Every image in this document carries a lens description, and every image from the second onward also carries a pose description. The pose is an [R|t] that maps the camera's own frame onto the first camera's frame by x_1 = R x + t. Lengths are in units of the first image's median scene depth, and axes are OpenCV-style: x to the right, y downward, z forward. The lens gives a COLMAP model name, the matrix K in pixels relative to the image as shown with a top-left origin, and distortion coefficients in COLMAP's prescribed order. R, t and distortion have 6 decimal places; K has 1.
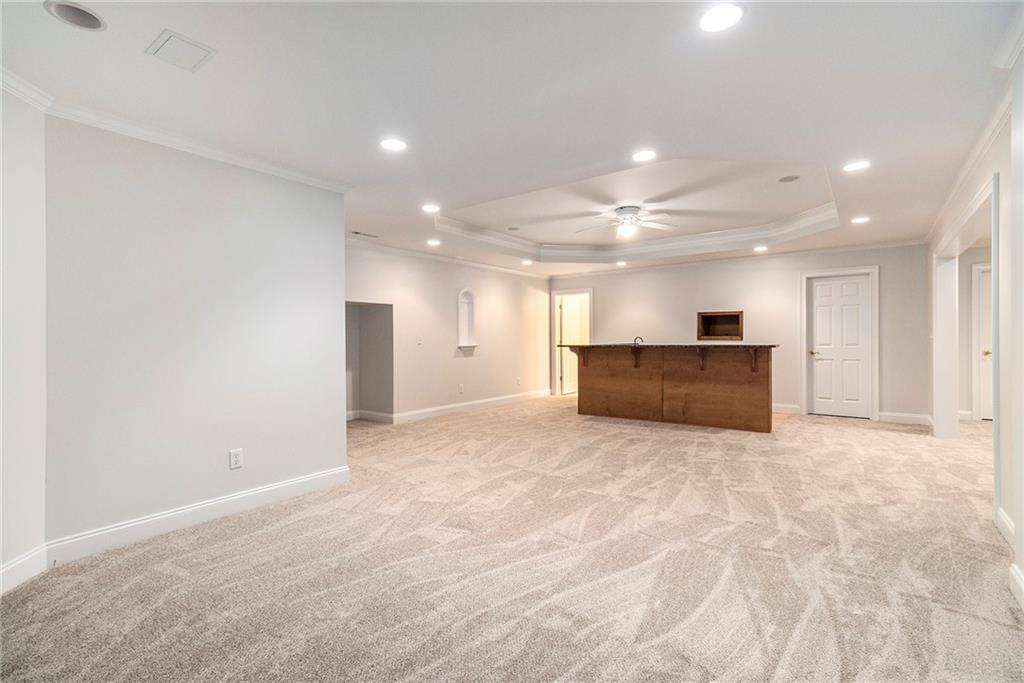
lens RADIAL K [[473.4, 0, 507.9], [0, 473.4, 338.9], [0, 0, 1]] dist [0.011920, -0.000637]
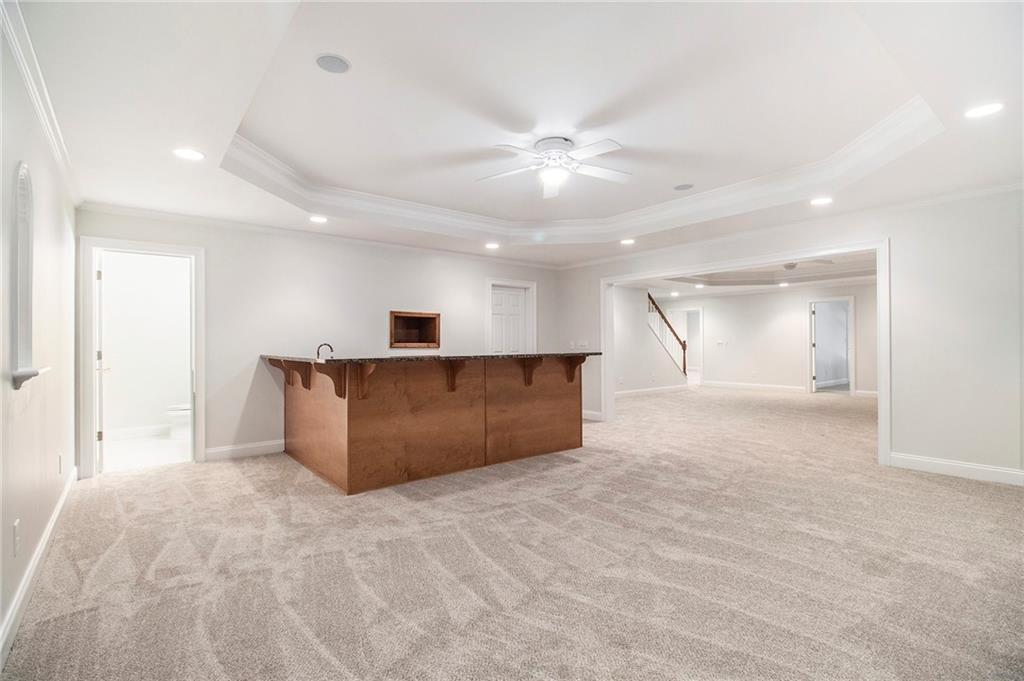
lens RADIAL K [[473.4, 0, 512.4], [0, 473.4, 341.7], [0, 0, 1]] dist [0.011920, -0.000637]
pose [[0.251200, 0.008353, 0.967899, -0.305156], [0.002135, 0.999956, -0.009184, -0.000533], [-0.967933, 0.004374, 0.251171, 0.704803]]
